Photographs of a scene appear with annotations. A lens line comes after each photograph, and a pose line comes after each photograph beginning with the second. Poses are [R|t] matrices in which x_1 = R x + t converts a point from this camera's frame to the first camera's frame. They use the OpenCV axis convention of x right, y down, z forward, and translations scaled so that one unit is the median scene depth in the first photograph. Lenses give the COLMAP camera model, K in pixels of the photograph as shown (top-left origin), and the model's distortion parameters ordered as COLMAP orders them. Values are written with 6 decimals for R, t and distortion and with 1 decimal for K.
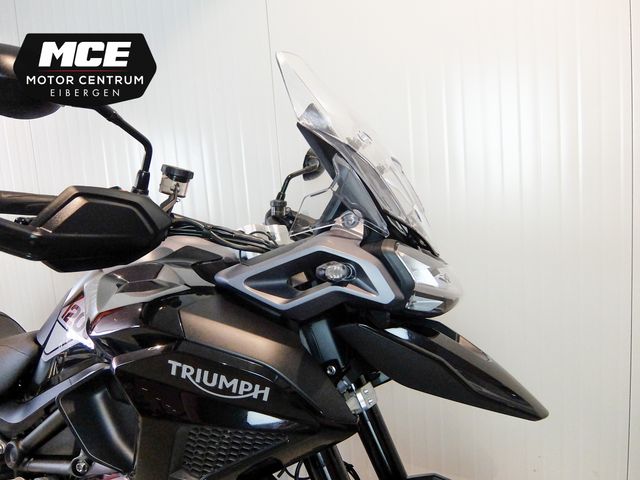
lens RADIAL K [[472.7, 0, 320.0], [0, 472.7, 240.0], [0, 0, 1]] dist [0.001684, 0.000851]
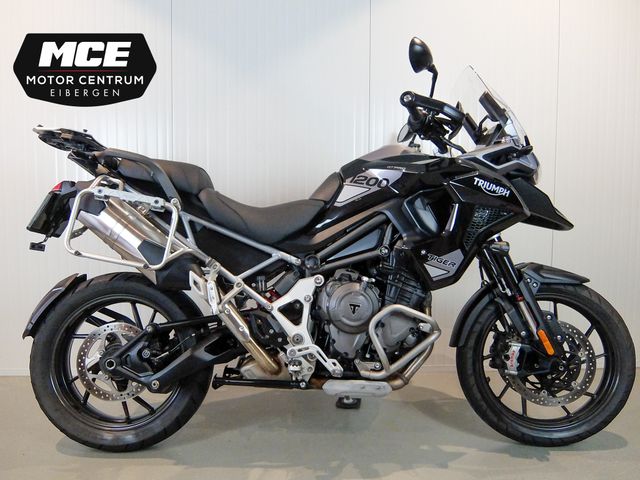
lens RADIAL K [[476.5, 0, 320.5], [0, 476.5, 251.1], [0, 0, 1]] dist [-0.023366, 0.001011]
pose [[0.933823, 0.042198, 0.355238, -1.864714], [-0.022725, 0.998010, -0.058814, 0.772196], [-0.357013, 0.046849, 0.932924, -0.968823]]
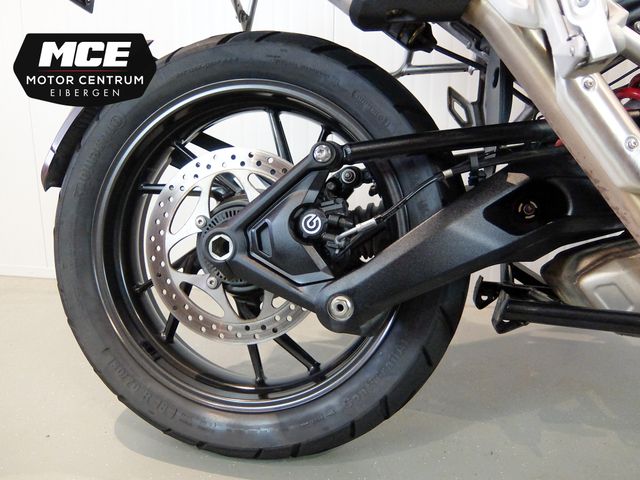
lens RADIAL K [[511.3, 0, 318.5], [0, 511.3, 227.3], [0, 0, 1]] dist [-0.033154, -0.000590]
pose [[0.992050, 0.041738, 0.118718, -1.915482], [-0.047860, 0.997642, 0.049192, 1.146493], [-0.116385, -0.054483, 0.991709, 0.756173]]
